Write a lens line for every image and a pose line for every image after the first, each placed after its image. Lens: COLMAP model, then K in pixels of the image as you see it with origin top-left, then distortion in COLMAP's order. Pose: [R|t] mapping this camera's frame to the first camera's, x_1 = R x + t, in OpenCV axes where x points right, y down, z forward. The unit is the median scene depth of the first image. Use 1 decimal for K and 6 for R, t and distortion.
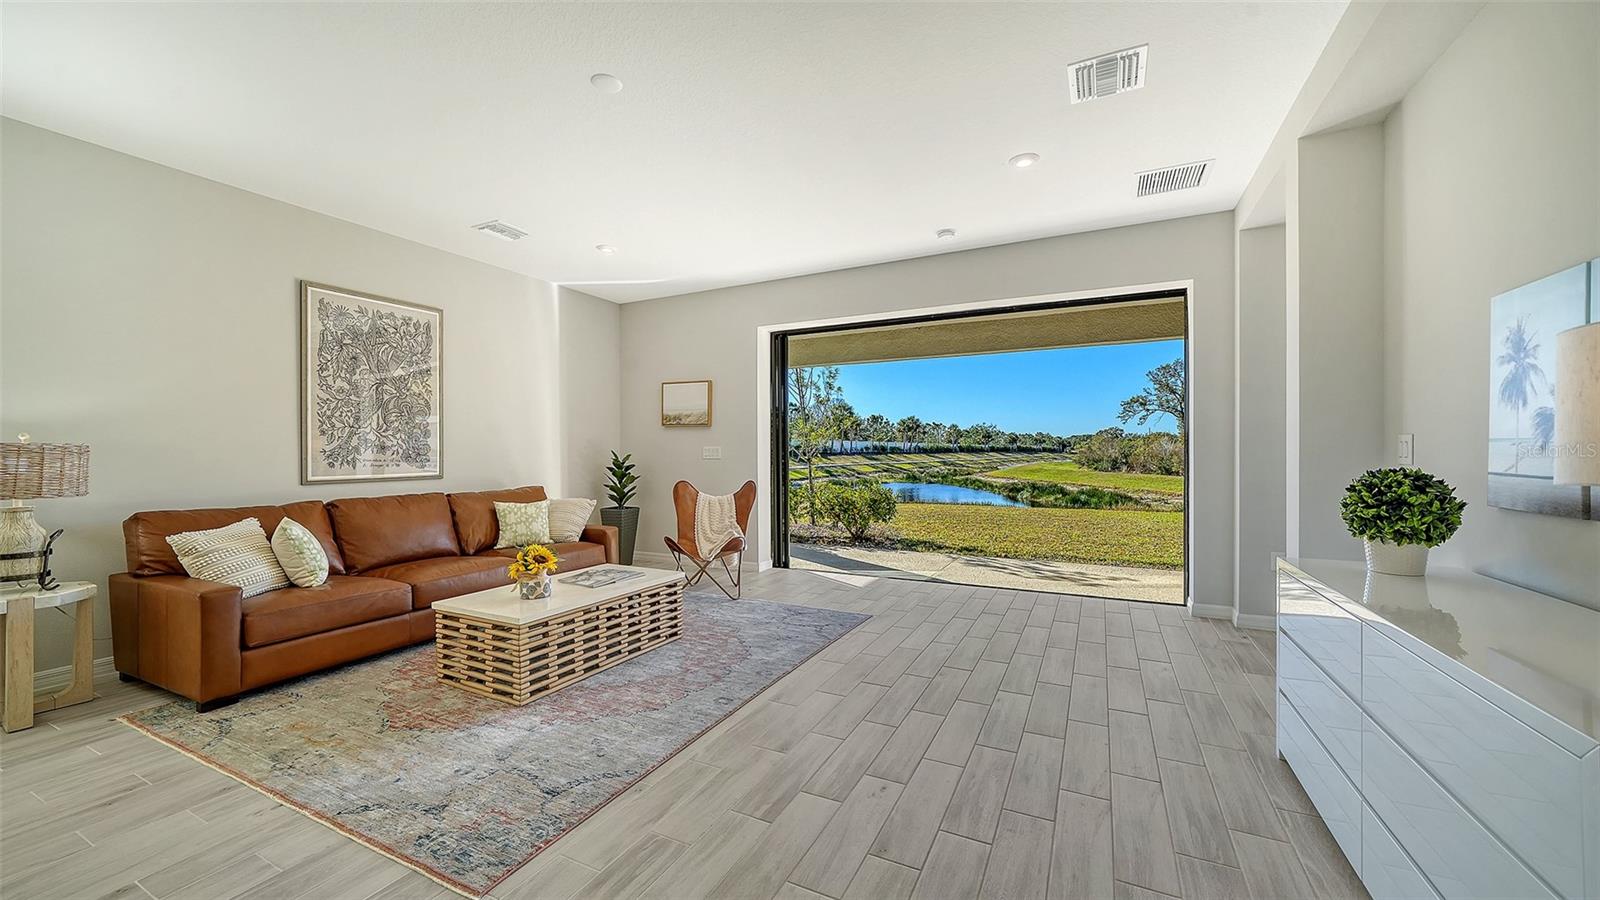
lens RADIAL K [[612.6, 0, 798.9], [0, 612.6, 451.3], [0, 0, 1]] dist [-0.005498, 0.000534]
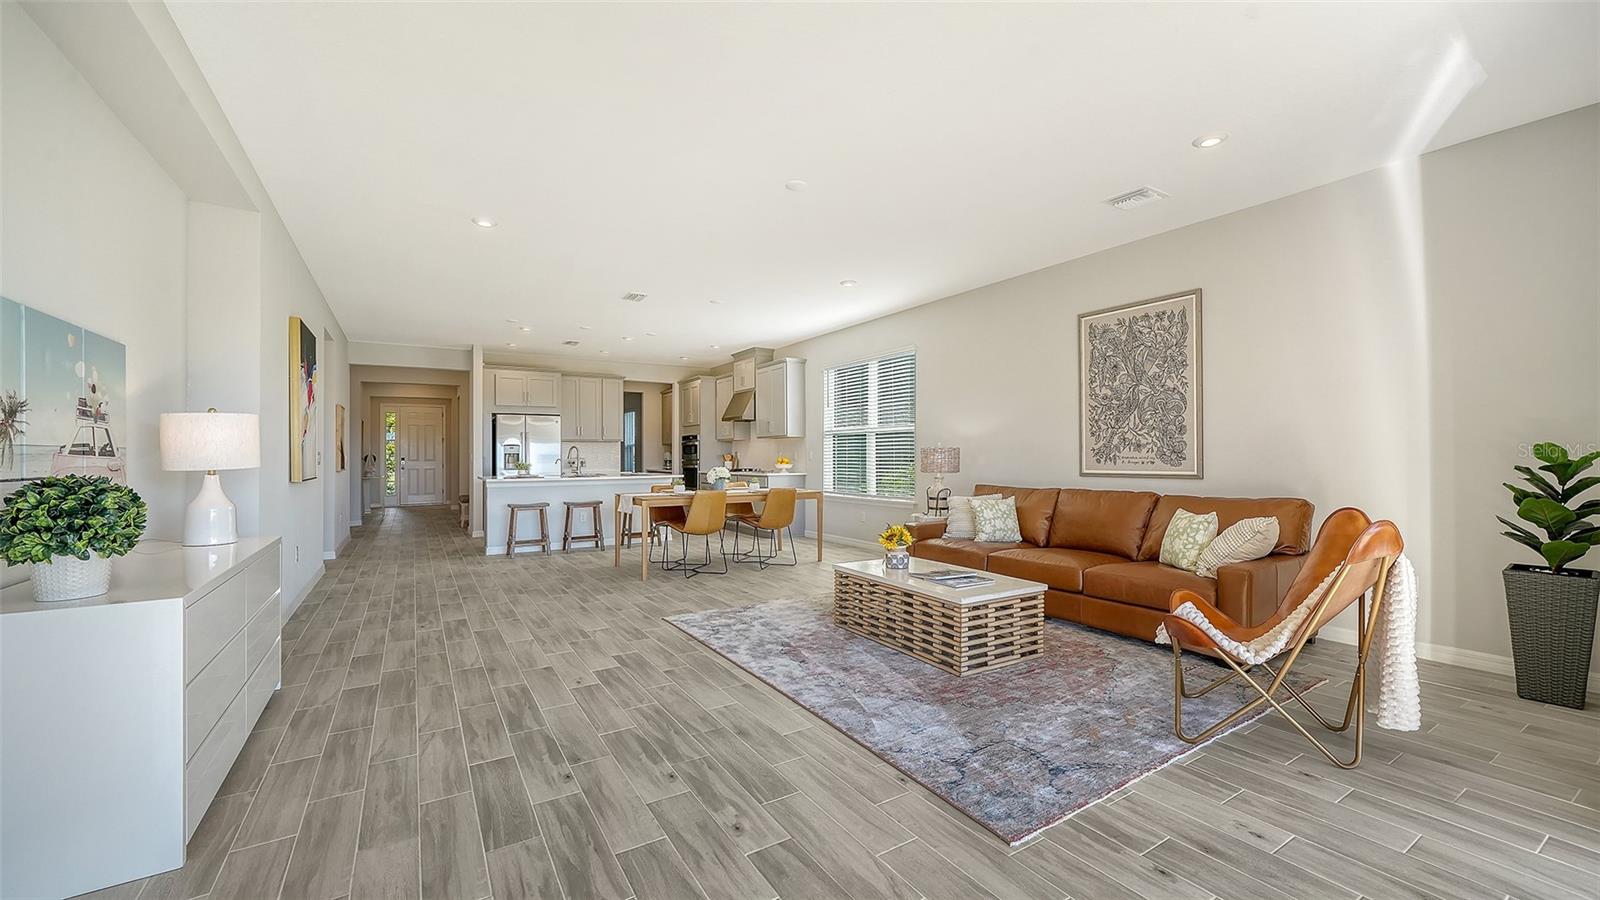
lens RADIAL K [[628.4, 0, 799.8], [0, 628.4, 458.1], [0, 0, 1]] dist [-0.010542, -0.000021]
pose [[-0.532460, 0.011219, -0.846381, 0.535966], [0.007397, 0.999936, 0.008601, 0.001859], [0.846423, -0.001681, -0.532509, 1.074839]]
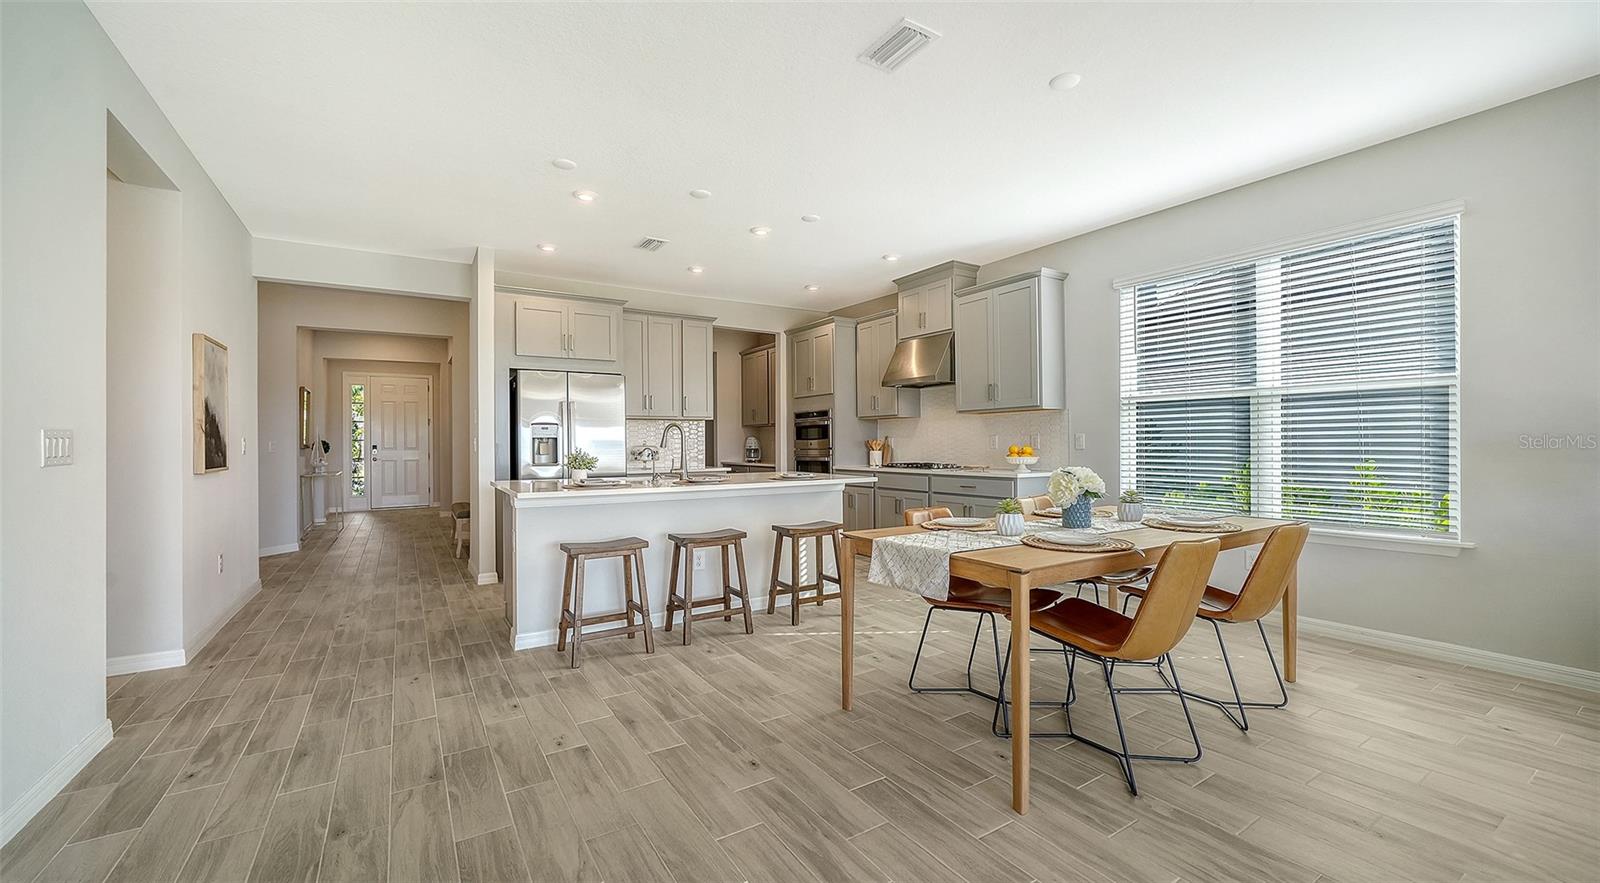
lens RADIAL K [[612.6, 0, 795.6], [0, 612.6, 450.7], [0, 0, 1]] dist [-0.005498, 0.000534]
pose [[-0.517158, 0.017620, -0.855709, 0.058106], [0.006748, 0.999841, 0.016509, 0.005579], [0.855863, 0.002763, -0.517195, 0.206667]]
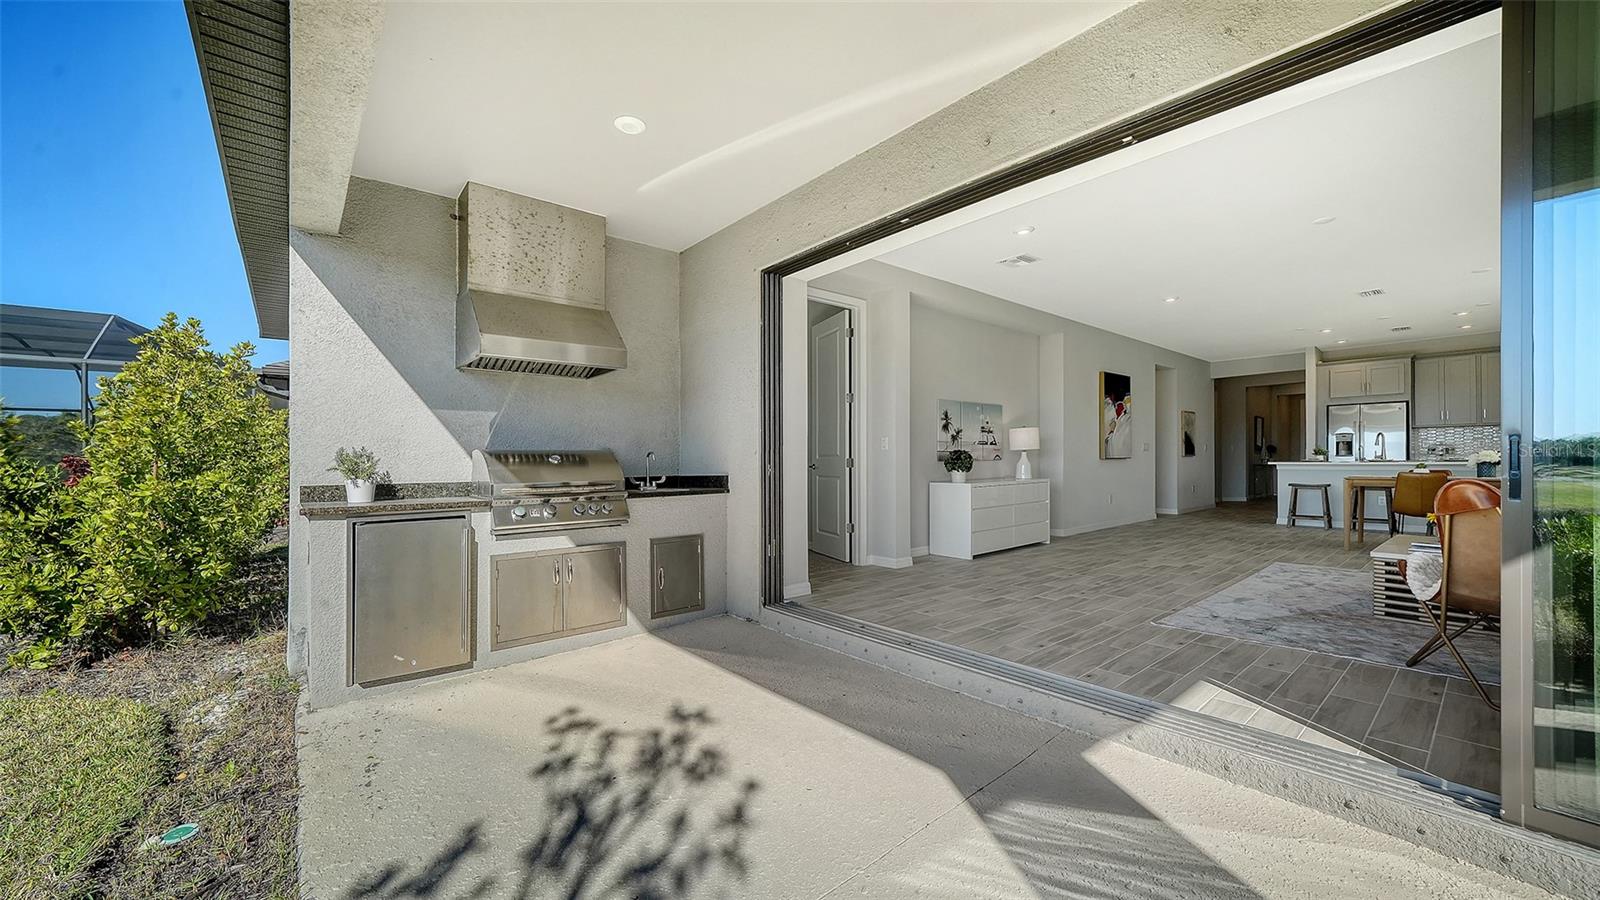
lens RADIAL K [[612.6, 0, 784.6], [0, 612.6, 457.3], [0, 0, 1]] dist [-0.005498, 0.000534]
pose [[-0.911743, 0.012054, 0.410585, 0.227657], [0.013740, 0.999905, 0.001156, 0.023519], [-0.410532, 0.006695, -0.911821, 1.958683]]
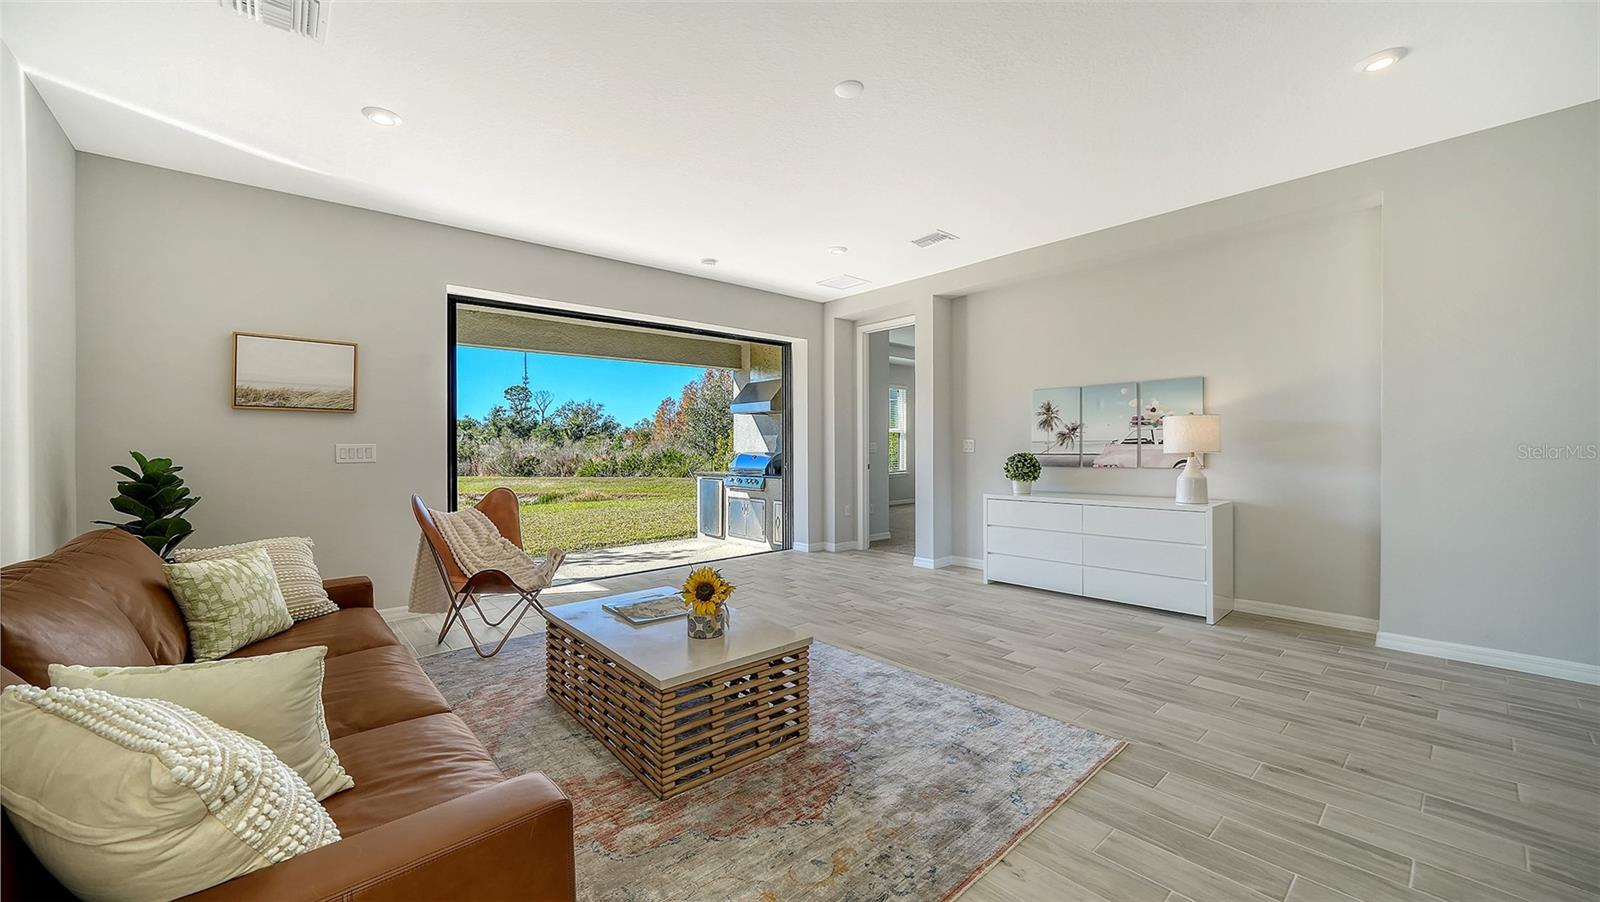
lens RADIAL K [[596.9, 0, 806.4], [0, 596.9, 448.0], [0, 0, 1]] dist [-0.011274, -0.000100]
pose [[0.360931, -0.001616, 0.932591, -0.776094], [0.008568, 0.999962, -0.001584, 0.002534], [-0.932553, 0.008562, 0.360931, 0.430861]]
